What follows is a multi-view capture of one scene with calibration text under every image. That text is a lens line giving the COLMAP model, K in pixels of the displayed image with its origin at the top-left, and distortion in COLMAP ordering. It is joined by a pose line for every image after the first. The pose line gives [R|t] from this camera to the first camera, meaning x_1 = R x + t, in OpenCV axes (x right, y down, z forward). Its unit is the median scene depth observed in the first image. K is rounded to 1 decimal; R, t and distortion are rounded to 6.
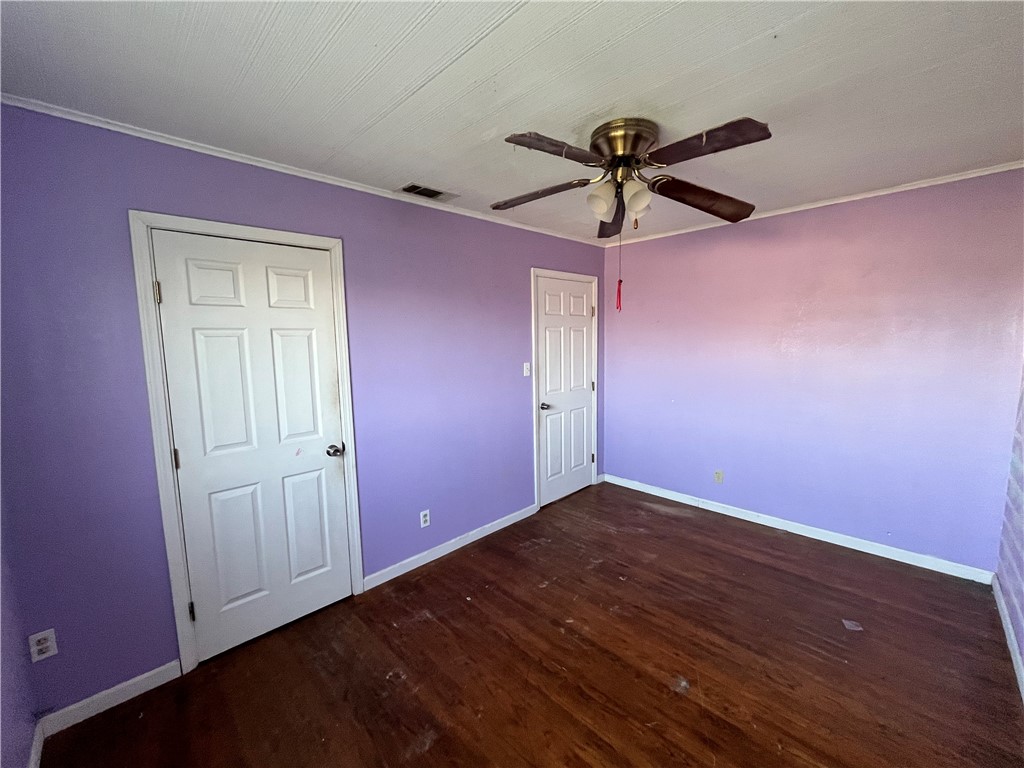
lens RADIAL K [[414.0, 0, 511.6], [0, 414.0, 387.0], [0, 0, 1]] dist [-0.003892, 0.000027]
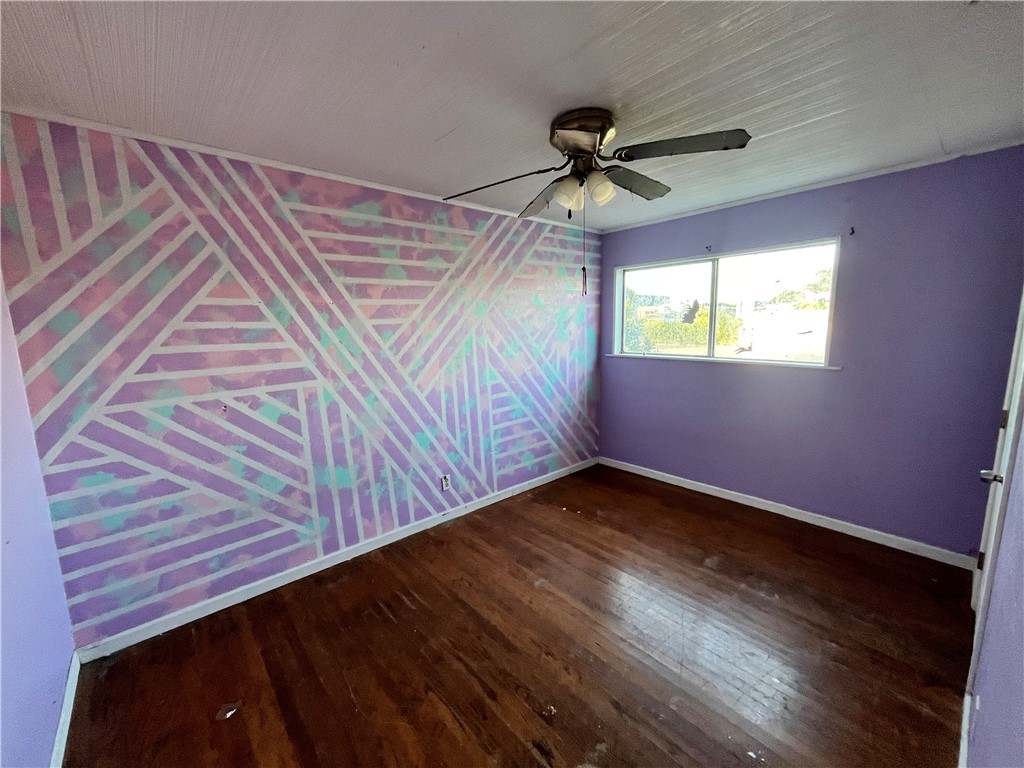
lens RADIAL K [[414.0, 0, 510.2], [0, 414.0, 385.6], [0, 0, 1]] dist [-0.003892, 0.000027]
pose [[-0.997200, 0.029163, 0.068859, 0.283443], [0.046937, 0.960936, 0.272763, -0.192187], [-0.058215, 0.275231, -0.959614, 1.519472]]
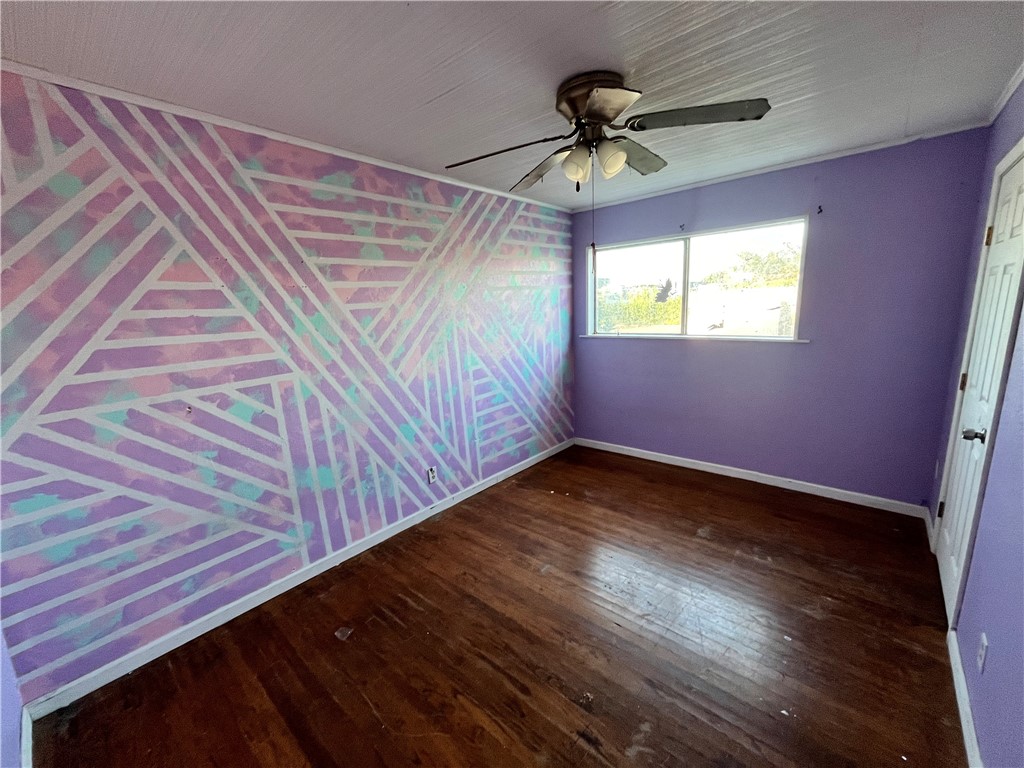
lens RADIAL K [[414.0, 0, 510.4], [0, 414.0, 385.4], [0, 0, 1]] dist [-0.003892, 0.000027]
pose [[-0.995617, 0.072973, -0.058491, 0.400000], [0.051126, 0.948389, 0.312960, -0.185668], [0.078310, 0.308598, -0.947964, 1.480832]]
